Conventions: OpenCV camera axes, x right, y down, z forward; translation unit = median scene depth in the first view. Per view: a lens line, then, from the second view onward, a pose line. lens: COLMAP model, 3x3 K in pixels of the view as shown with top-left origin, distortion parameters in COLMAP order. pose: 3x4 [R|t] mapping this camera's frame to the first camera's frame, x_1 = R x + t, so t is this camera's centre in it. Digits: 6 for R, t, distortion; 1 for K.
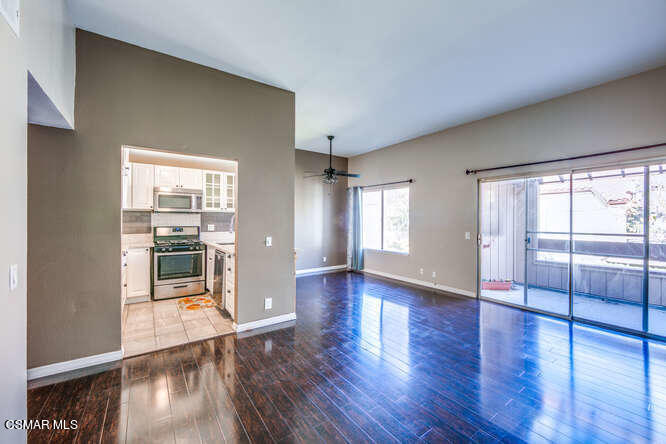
lens RADIAL K [[271.8, 0, 319.5], [0, 271.8, 218.0], [0, 0, 1]] dist [-0.003655, 0.000757]
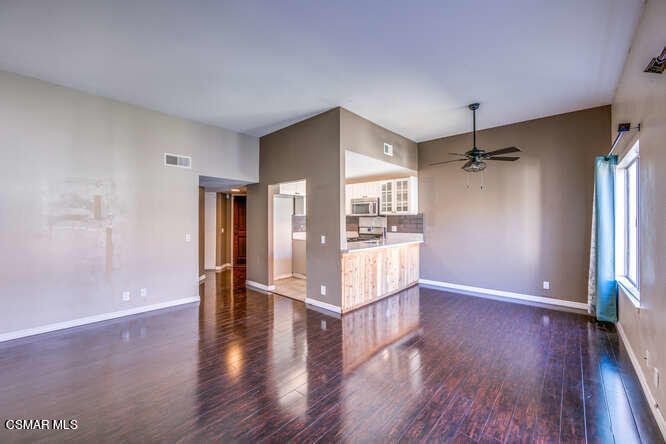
lens RADIAL K [[271.8, 0, 333.8], [0, 271.8, 221.6], [0, 0, 1]] dist [-0.003655, 0.000757]
pose [[0.235867, -0.002741, -0.971781, 0.698311], [0.007191, 0.999974, -0.001075, 0.004050], [0.971759, -0.006734, 0.235881, 0.519947]]
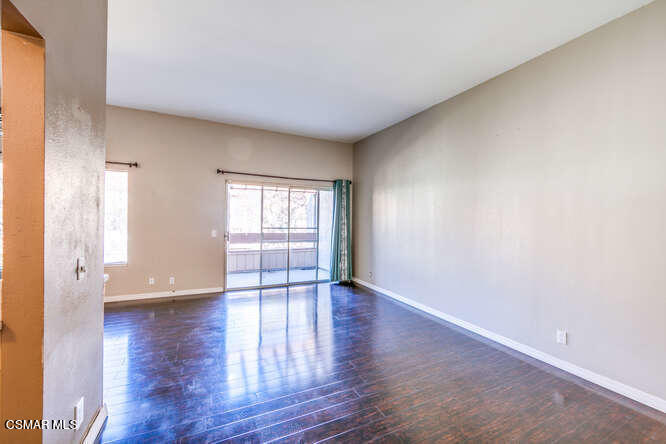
lens RADIAL K [[271.8, 0, 329.6], [0, 271.8, 225.4], [0, 0, 1]] dist [-0.003655, 0.000757]
pose [[0.145770, -0.015395, 0.989199, -0.369644], [-0.021818, 0.999586, 0.018772, 0.005935], [-0.989078, -0.024318, 0.145374, 0.395105]]
